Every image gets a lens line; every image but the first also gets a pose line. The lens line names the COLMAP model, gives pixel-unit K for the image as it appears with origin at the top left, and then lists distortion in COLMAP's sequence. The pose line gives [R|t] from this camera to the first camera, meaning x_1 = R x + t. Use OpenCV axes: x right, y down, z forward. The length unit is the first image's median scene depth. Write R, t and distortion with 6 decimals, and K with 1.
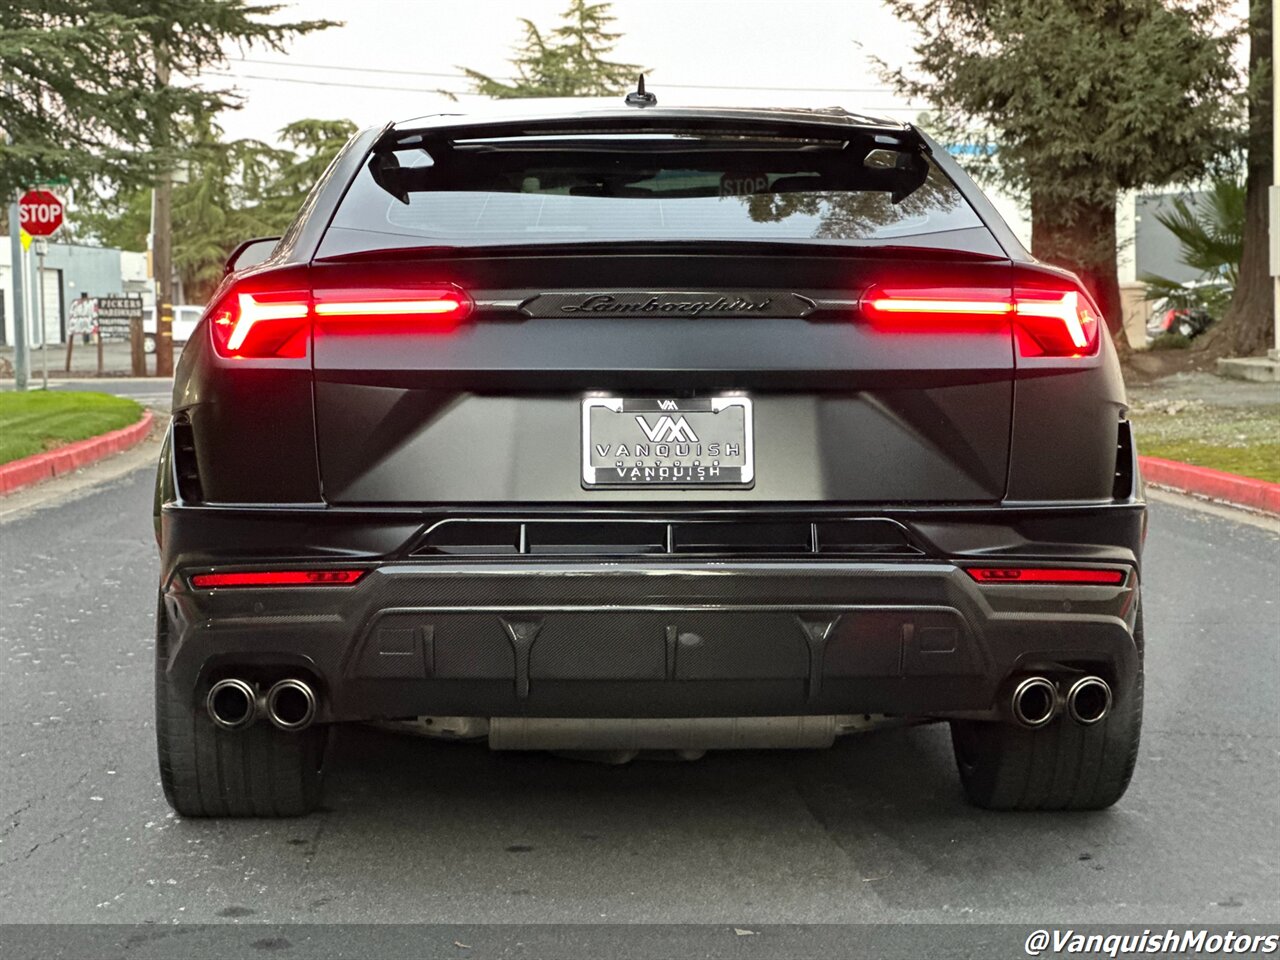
lens RADIAL K [[2808.5, 0, 640.0], [0, 2808.5, 480.0], [0, 0, 1]] dist [0.010542, 2.370791]
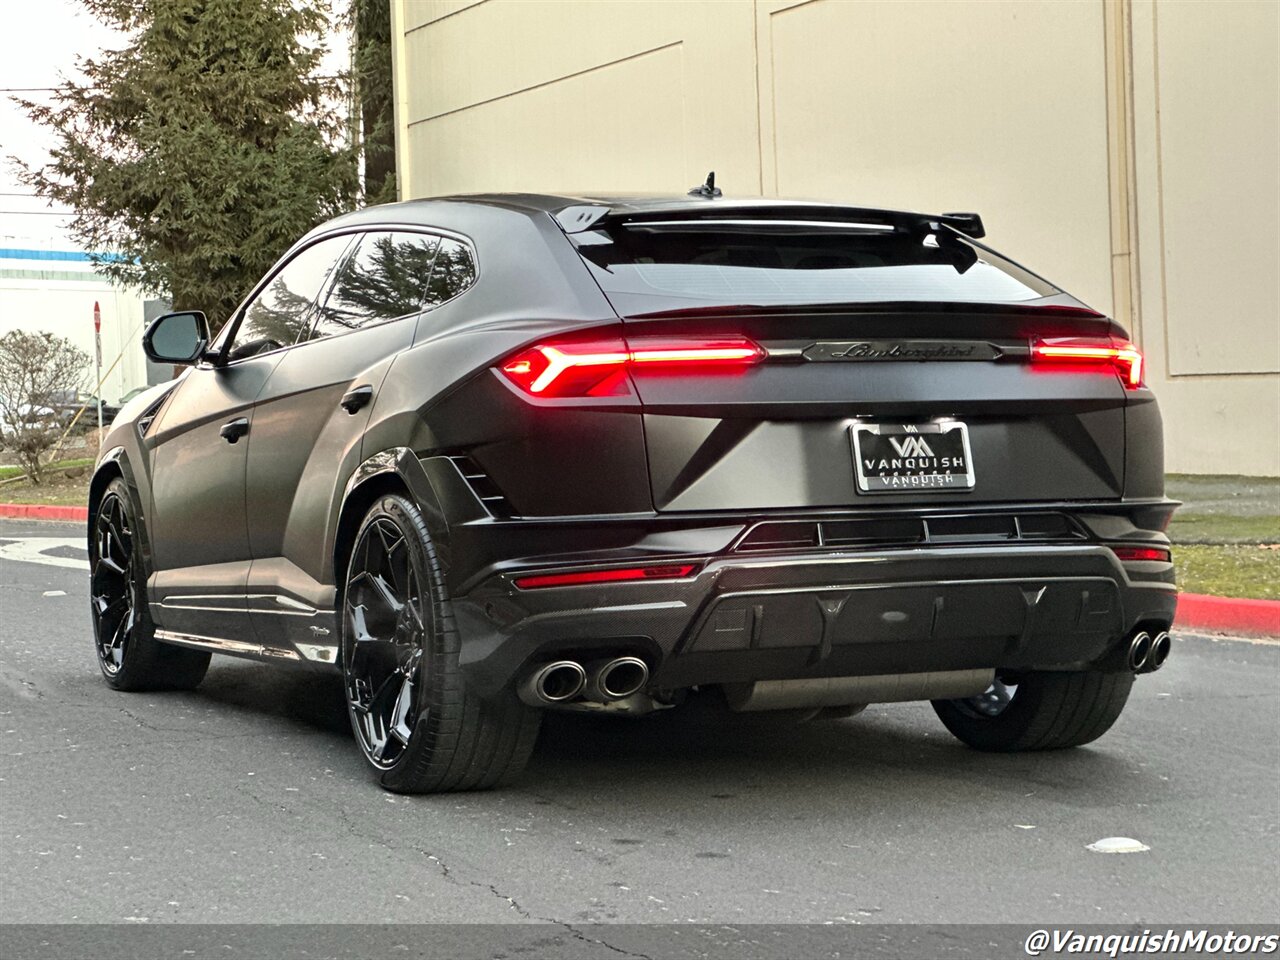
lens RADIAL K [[2808.5, 0, 640.0], [0, 2808.5, 480.0], [0, 0, 1]] dist [0.010542, 2.370791]
pose [[0.926407, -0.020788, 0.375950, -0.098375], [0.035146, 0.998890, -0.031372, 0.005495], [-0.374881, 0.042276, 0.926109, -0.024244]]
